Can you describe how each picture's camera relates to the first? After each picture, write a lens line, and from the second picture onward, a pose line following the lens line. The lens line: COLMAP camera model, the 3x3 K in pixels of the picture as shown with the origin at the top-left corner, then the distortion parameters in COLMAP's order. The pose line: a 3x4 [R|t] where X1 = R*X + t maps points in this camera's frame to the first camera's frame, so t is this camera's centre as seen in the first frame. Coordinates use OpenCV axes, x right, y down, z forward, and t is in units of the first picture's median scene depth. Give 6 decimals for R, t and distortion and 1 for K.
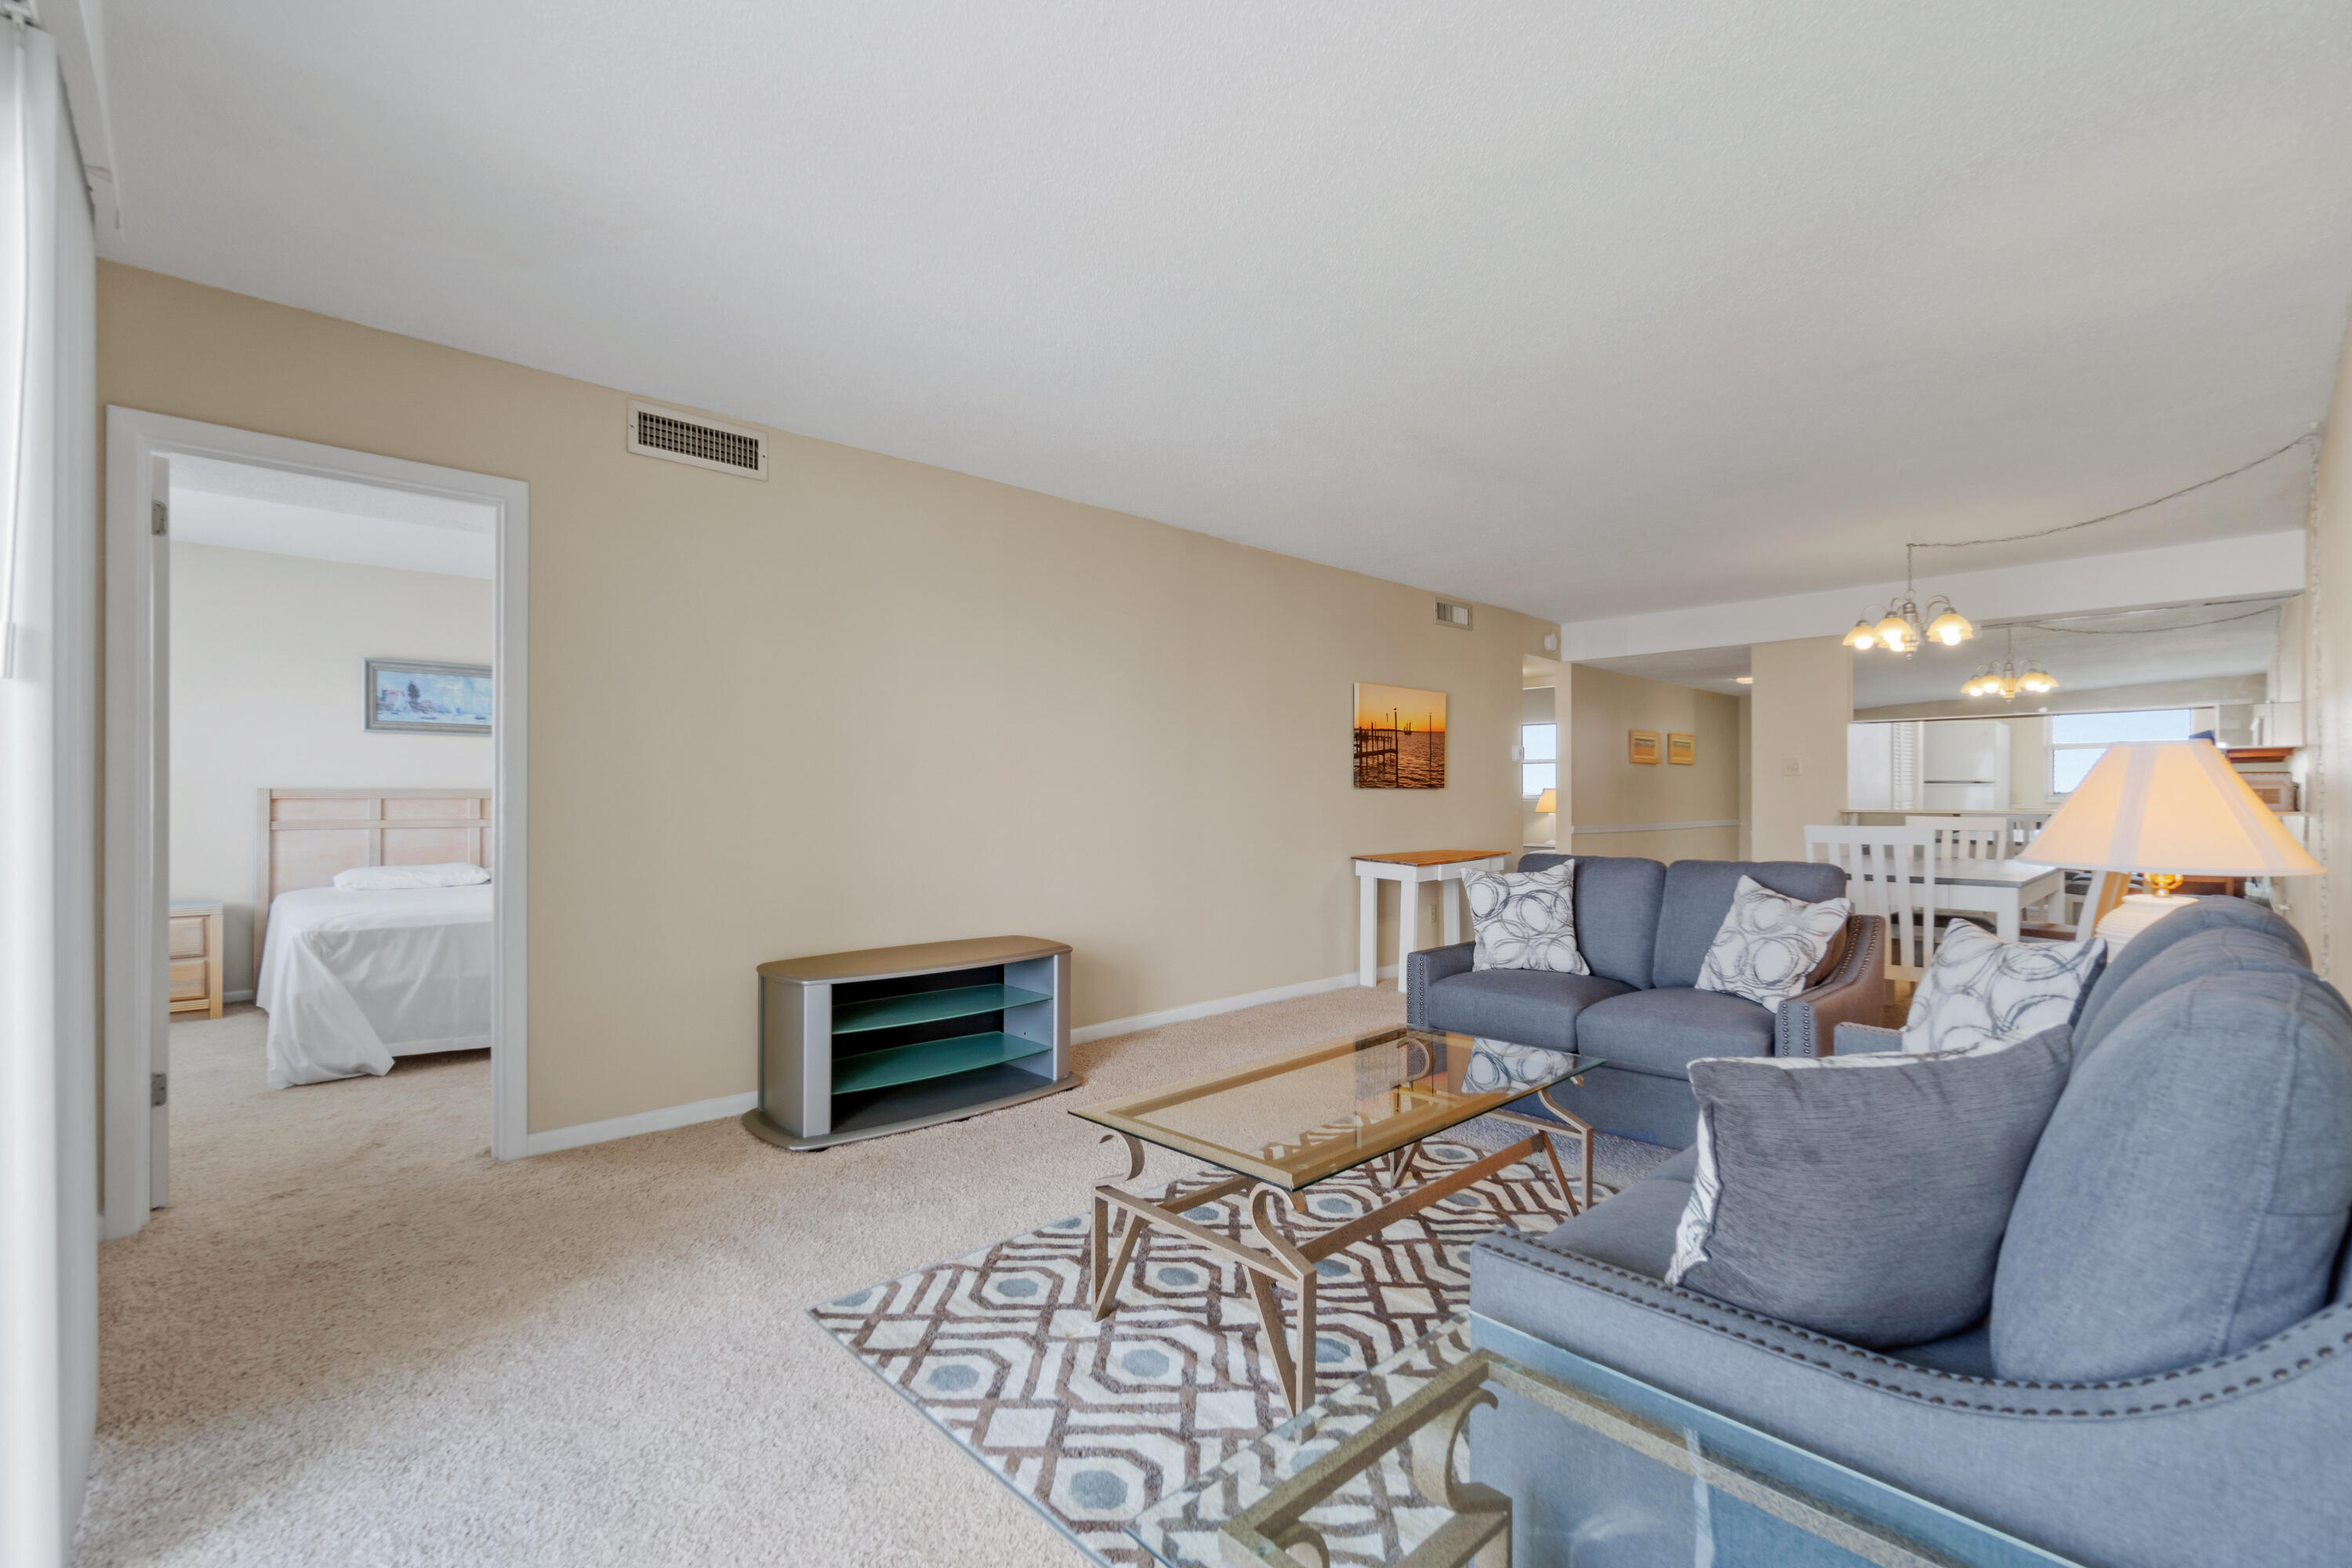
lens RADIAL K [[986.8, 0, 1148.1], [0, 986.8, 830.7], [0, 0, 1]] dist [-0.000771, -0.000089]
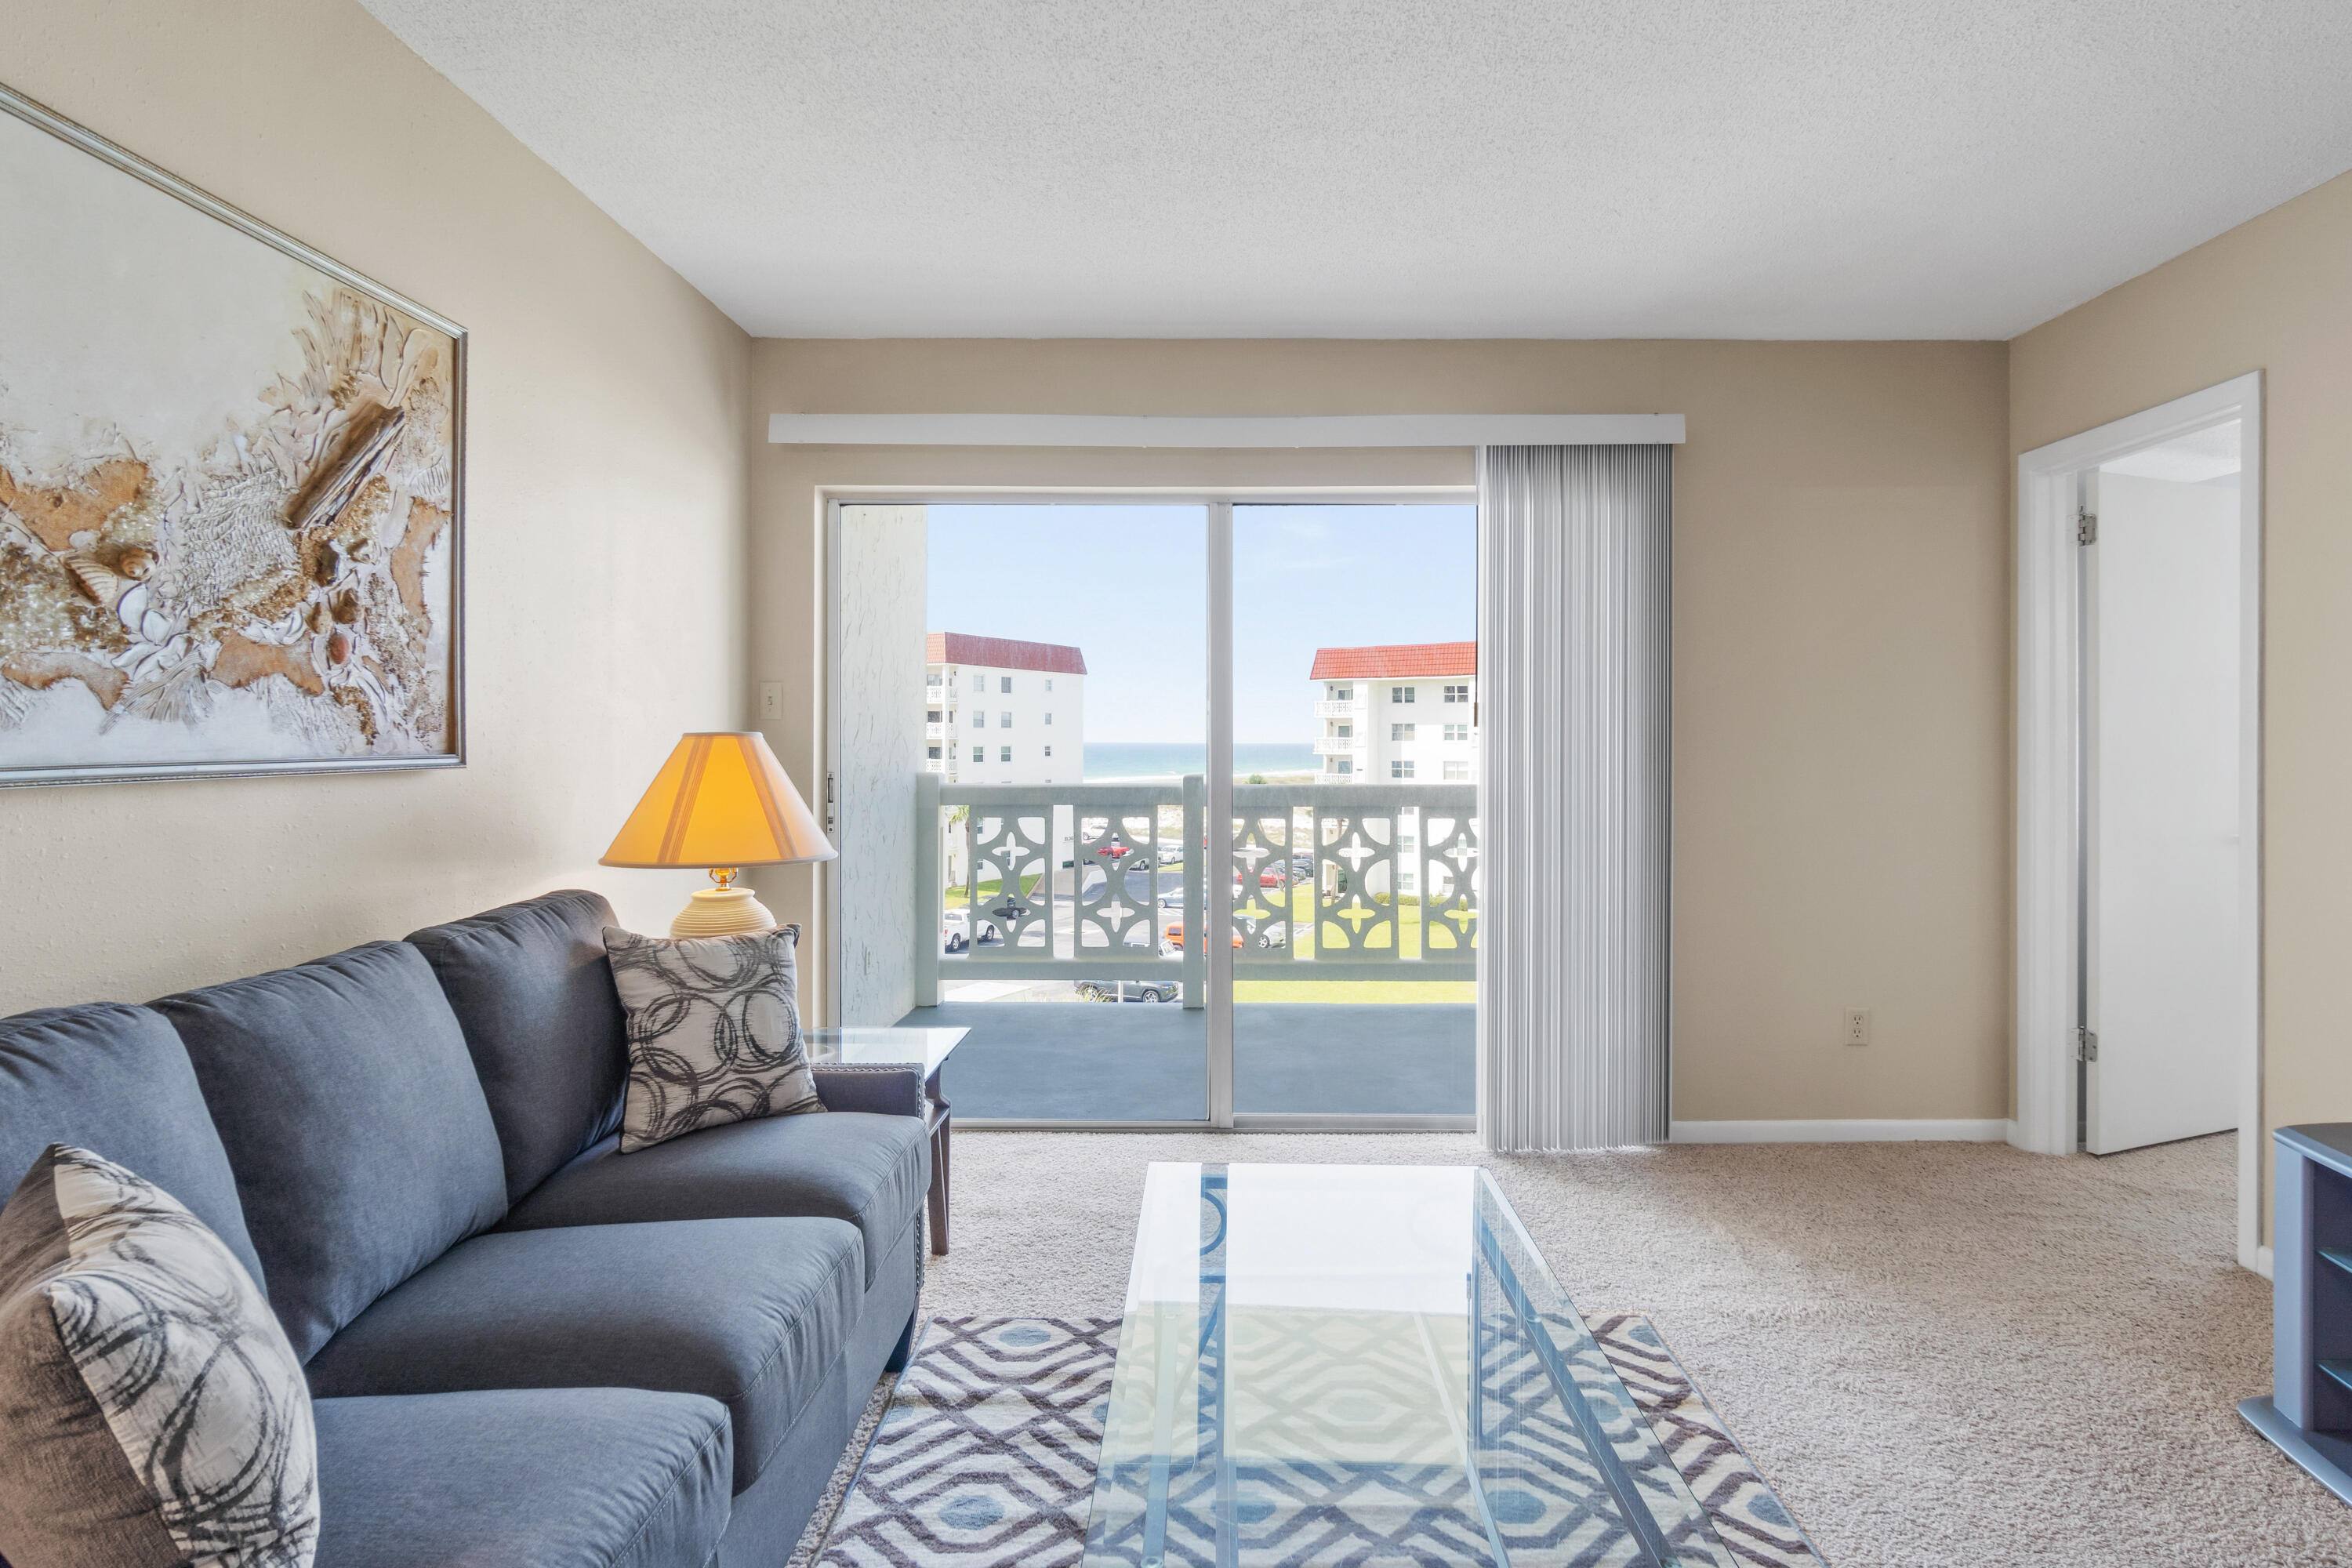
lens RADIAL K [[1309.3, 0, 1216.6], [0, 1309.3, 745.8], [0, 0, 1]] dist [-0.026373, 0.019049]
pose [[-0.689915, 0.000286, -0.723890, 0.639396], [-0.025590, 0.999365, 0.024784, -0.072539], [0.723438, 0.035623, -0.689470, 1.132699]]
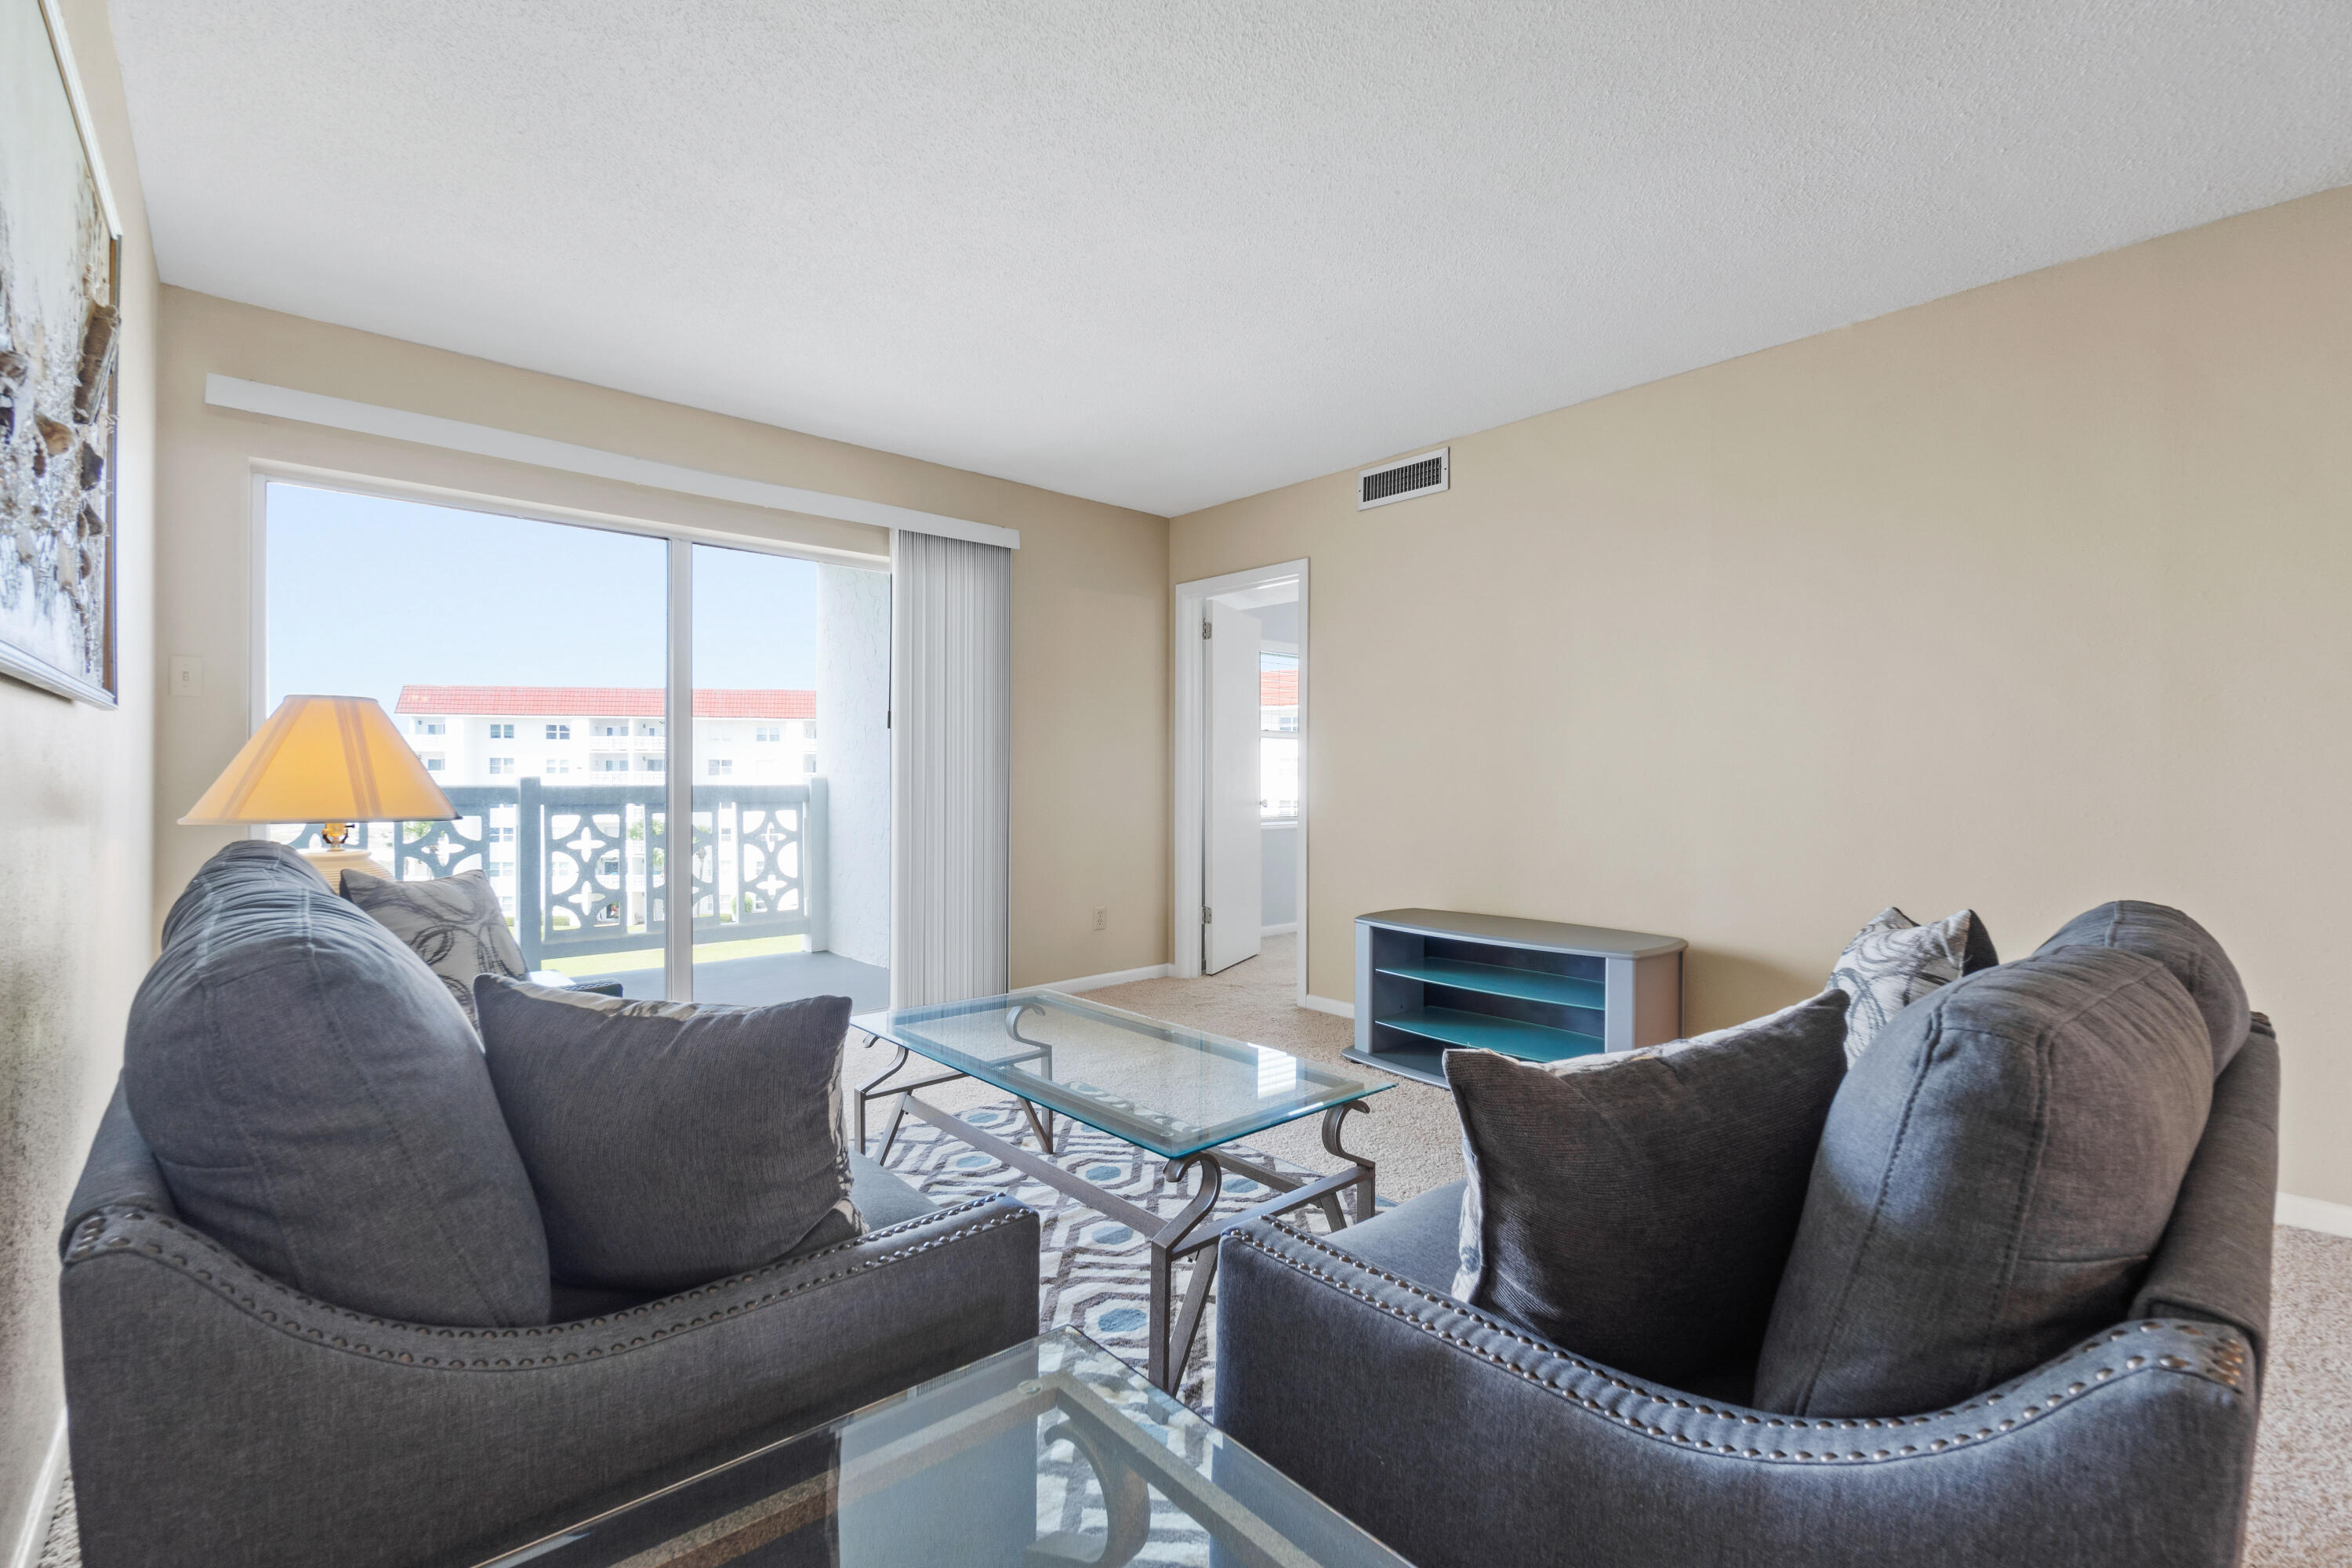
lens RADIAL K [[1017.6, 0, 1176.0], [0, 1017.6, 784.0], [0, 0, 1]] dist [-0.001820, -0.000371]
pose [[-0.021567, 0.004042, -0.999759, 0.942015], [-0.035054, 0.999374, 0.004797, -0.007632], [0.999153, 0.035149, -0.021412, 0.851125]]
